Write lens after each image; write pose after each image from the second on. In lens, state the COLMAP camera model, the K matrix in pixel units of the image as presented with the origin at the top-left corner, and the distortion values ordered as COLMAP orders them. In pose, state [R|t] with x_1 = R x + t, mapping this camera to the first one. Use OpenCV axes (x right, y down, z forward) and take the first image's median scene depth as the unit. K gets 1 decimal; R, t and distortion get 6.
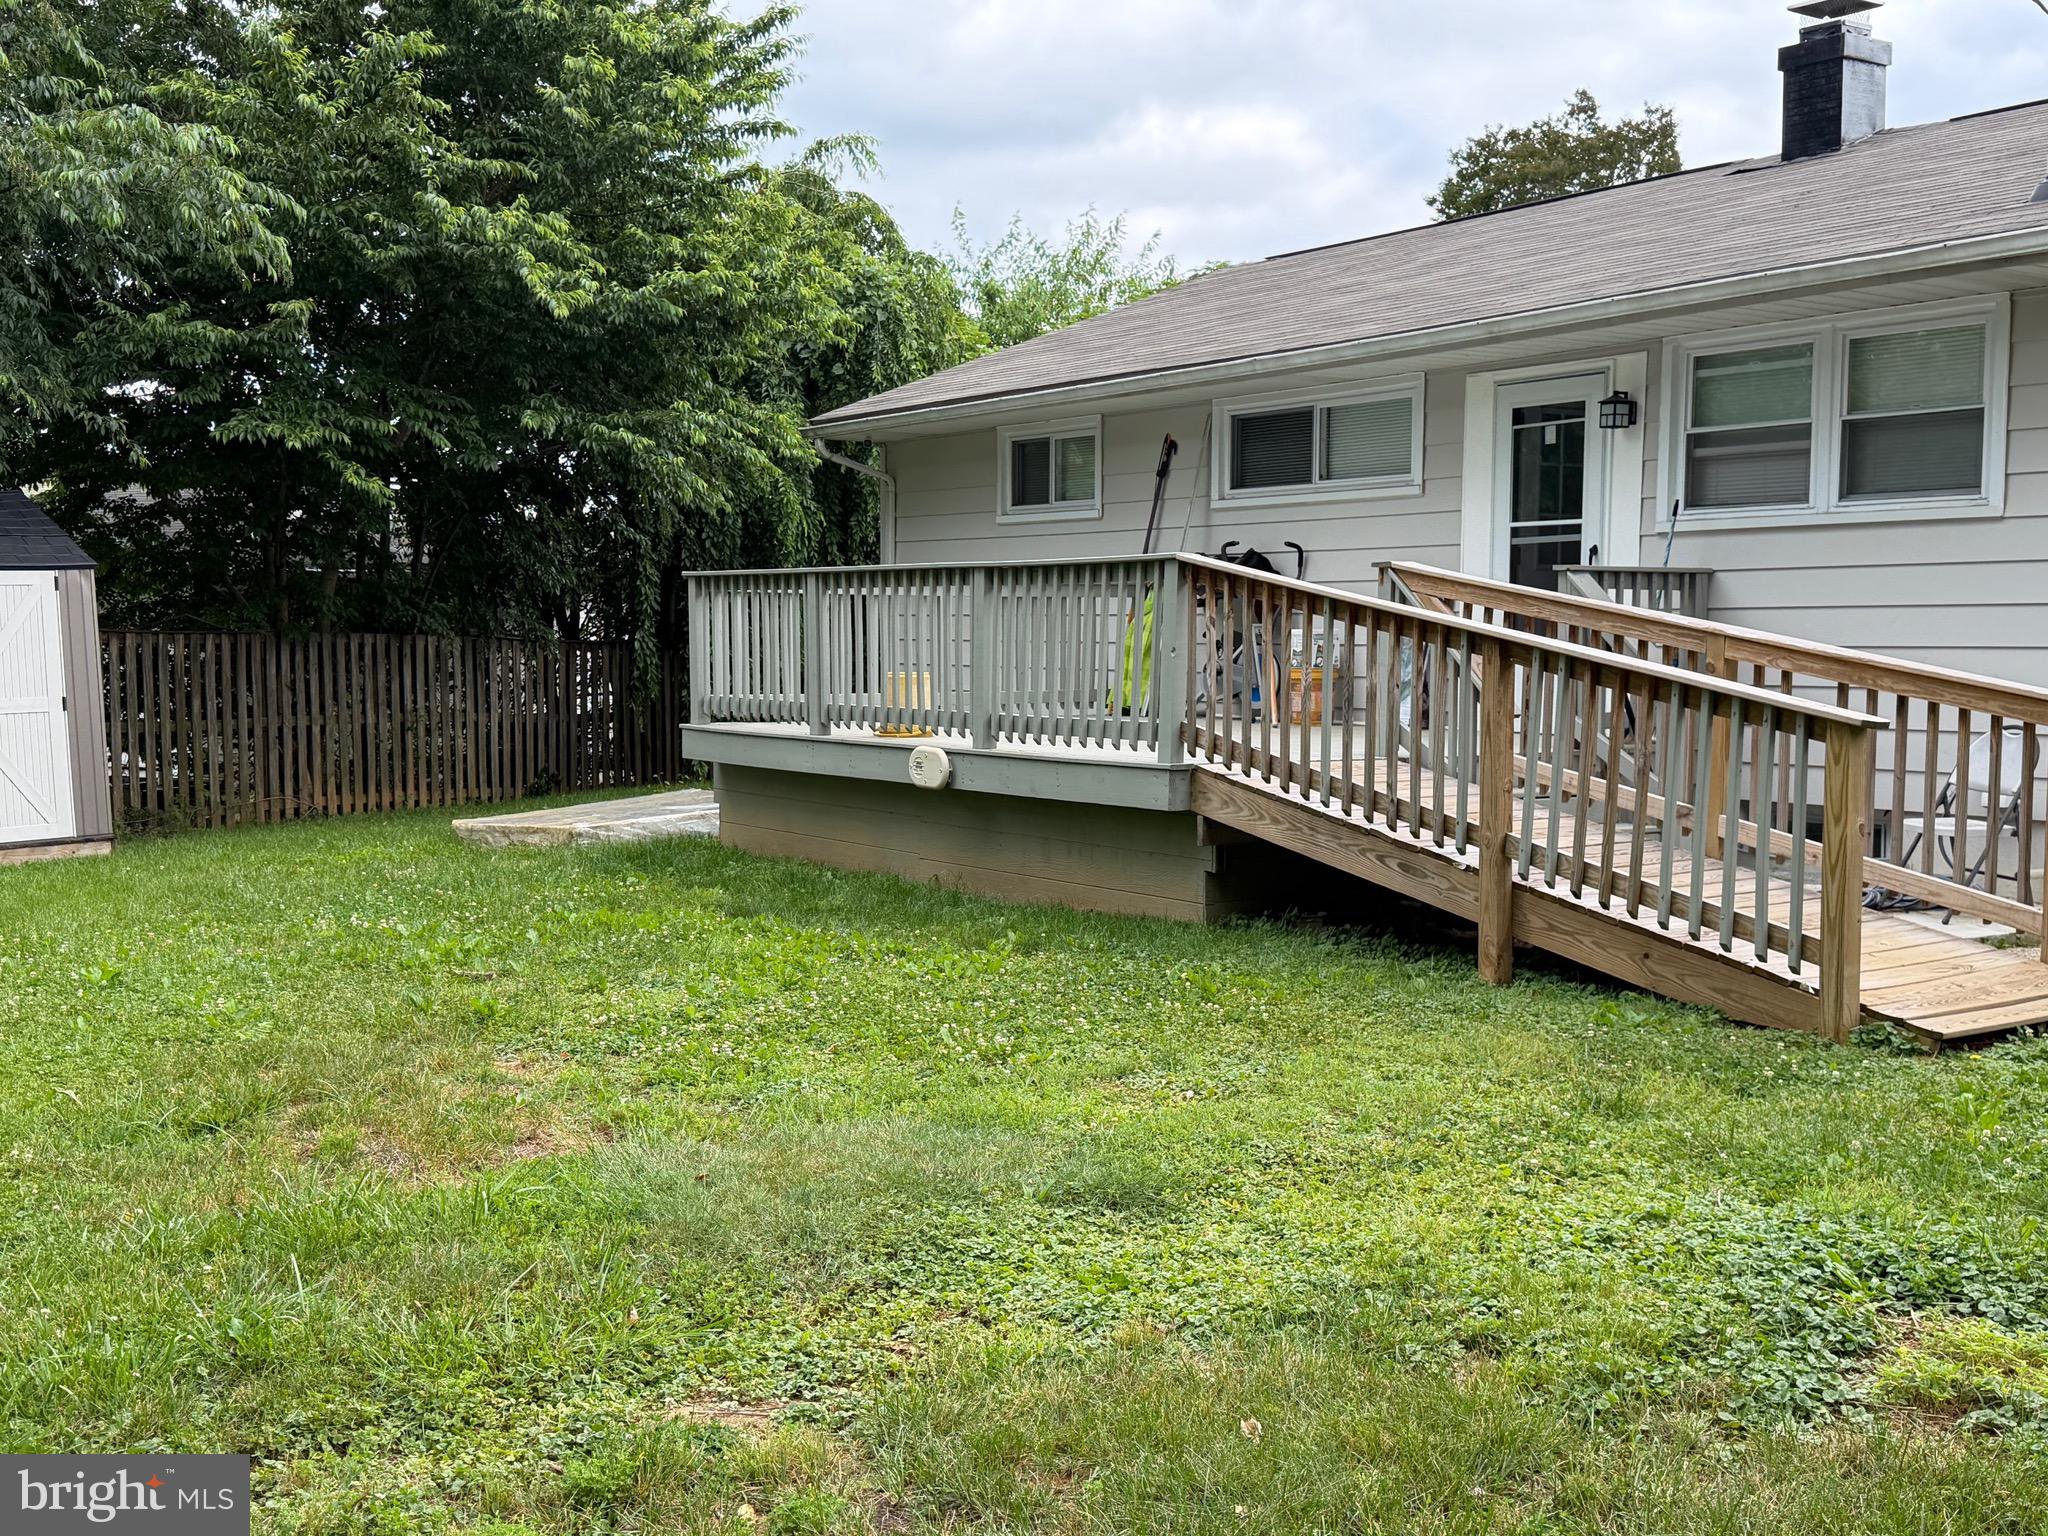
lens RADIAL K [[2263.1, 0, 1027.5], [0, 2263.1, 751.4], [0, 0, 1]] dist [0.103419, 0.000000]
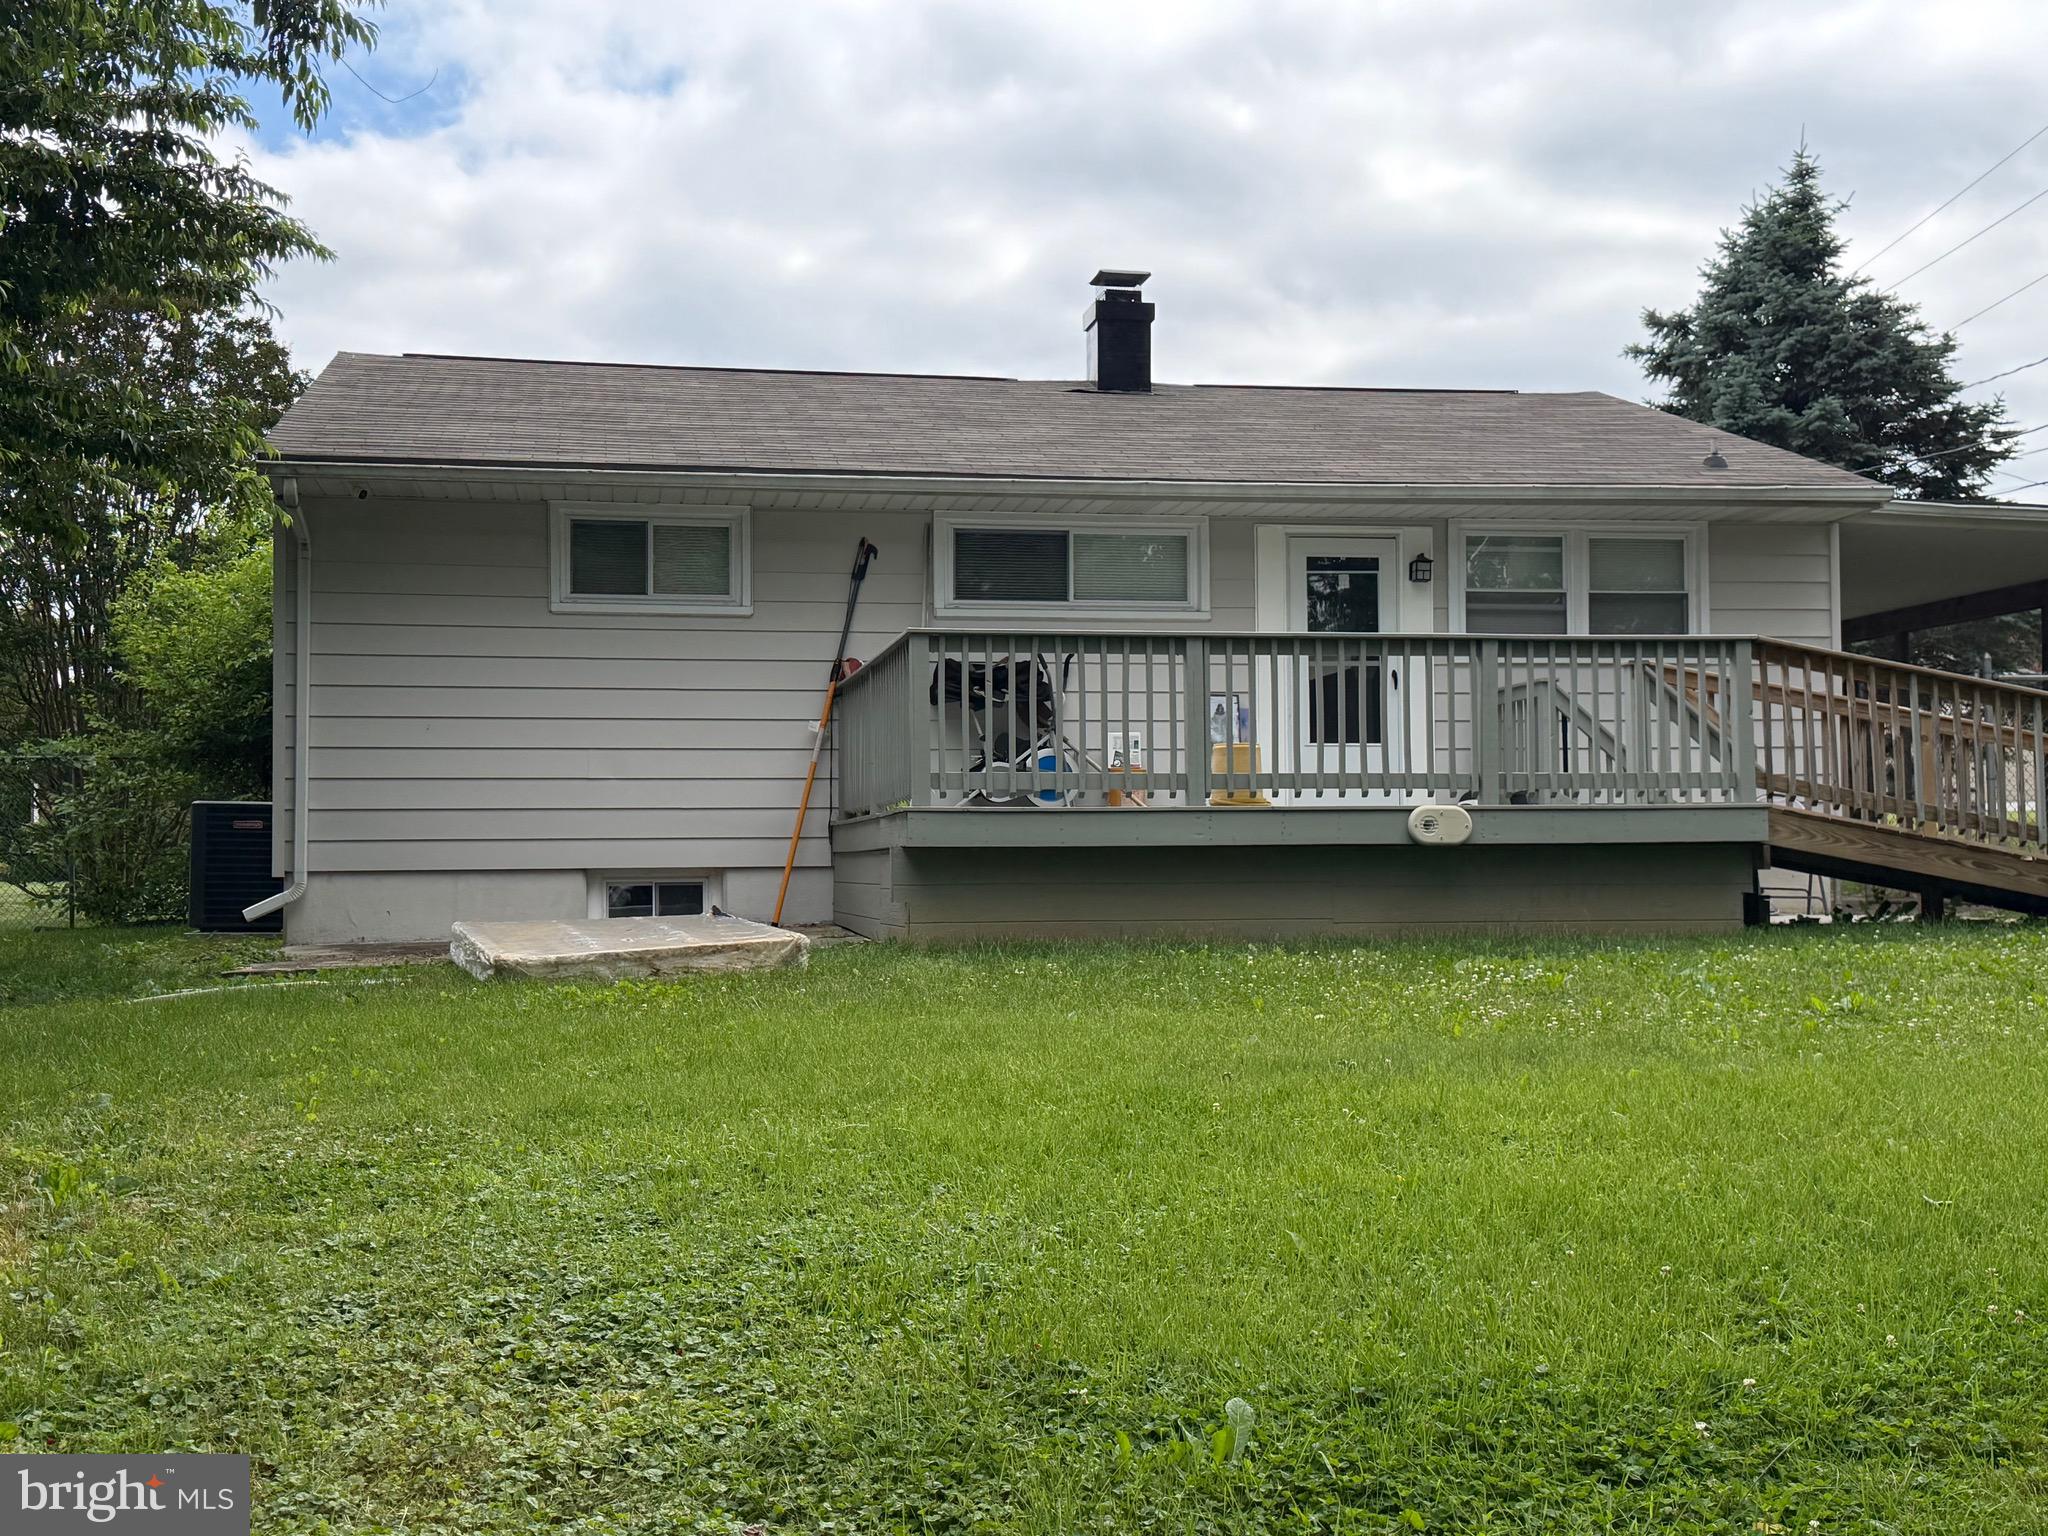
lens RADIAL K [[2263.1, 0, 1024.7], [0, 2263.1, 770.2], [0, 0, 1]] dist [0.103419, 0.000000]
pose [[0.395276, 0.033858, 0.917938, -0.963098], [0.061039, 0.996143, -0.063027, 0.031941], [-0.916532, 0.080943, 0.391685, 0.667926]]
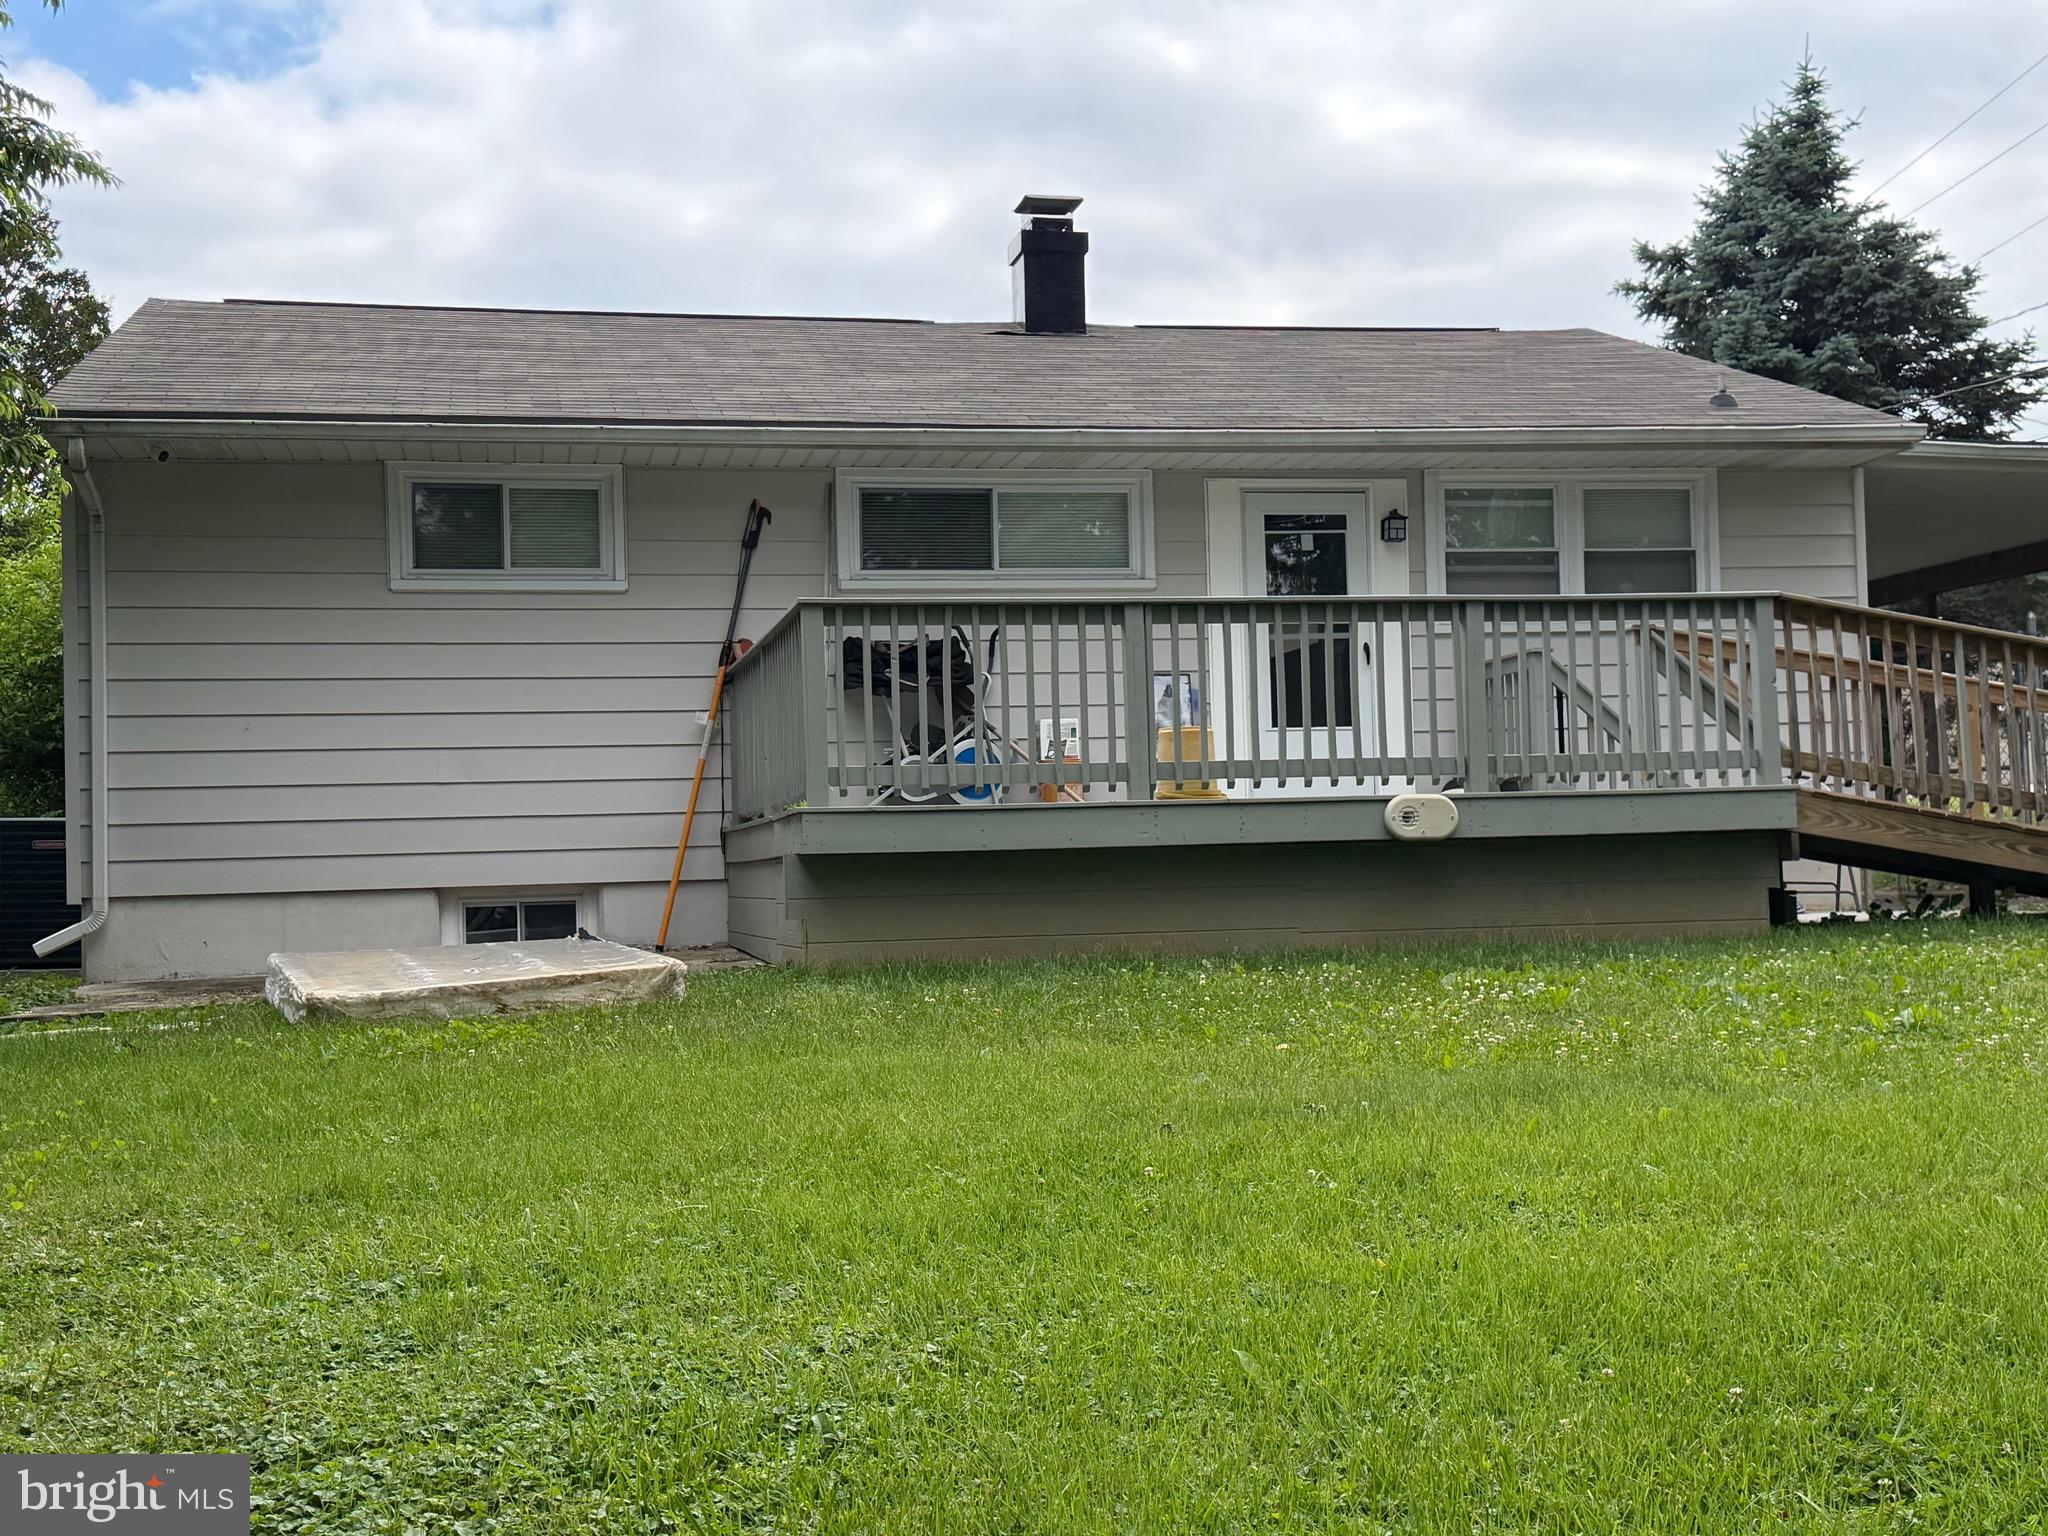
lens RADIAL K [[2460.5, 0, 1027.8], [0, 2460.5, 777.9], [0, 0, 1]] dist [0.099859, 0.000000]
pose [[0.374154, 0.023906, 0.927058, -0.901748], [0.081307, 0.994972, -0.058472, 0.031989], [-0.923795, 0.097254, 0.370329, 0.682617]]
